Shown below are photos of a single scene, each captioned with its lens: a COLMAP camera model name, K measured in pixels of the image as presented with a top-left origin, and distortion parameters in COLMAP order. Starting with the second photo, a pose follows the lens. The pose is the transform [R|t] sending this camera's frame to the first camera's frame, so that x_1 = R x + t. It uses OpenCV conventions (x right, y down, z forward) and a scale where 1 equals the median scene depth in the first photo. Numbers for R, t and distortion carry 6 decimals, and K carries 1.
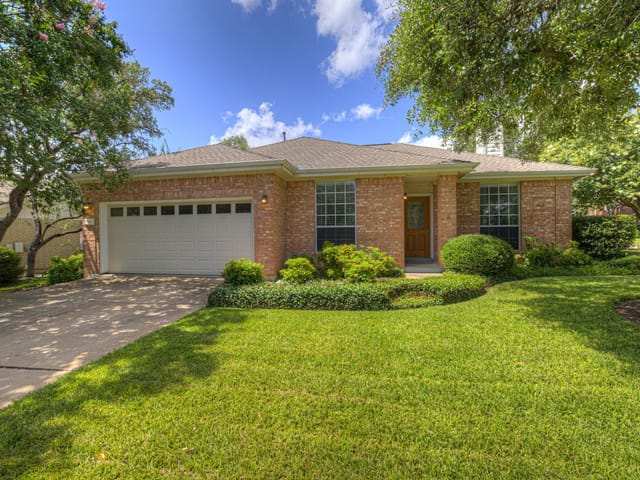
lens RADIAL K [[297.1, 0, 320.0], [0, 297.1, 240.0], [0, 0, 1]] dist [-0.003412, -0.000281]
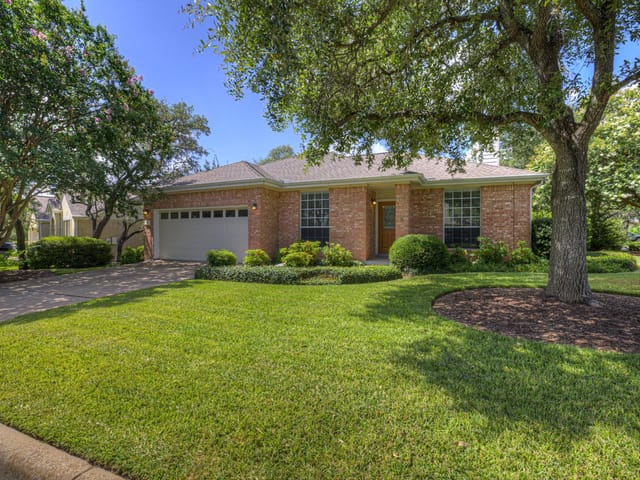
lens RADIAL K [[297.1, 0, 320.0], [0, 297.1, 240.0], [0, 0, 1]] dist [-0.003412, -0.000281]
pose [[0.975089, 0.014196, -0.221358, 0.355917], [-0.013328, 0.999897, 0.005414, 0.002393], [0.221412, -0.002329, 0.975178, -0.217206]]
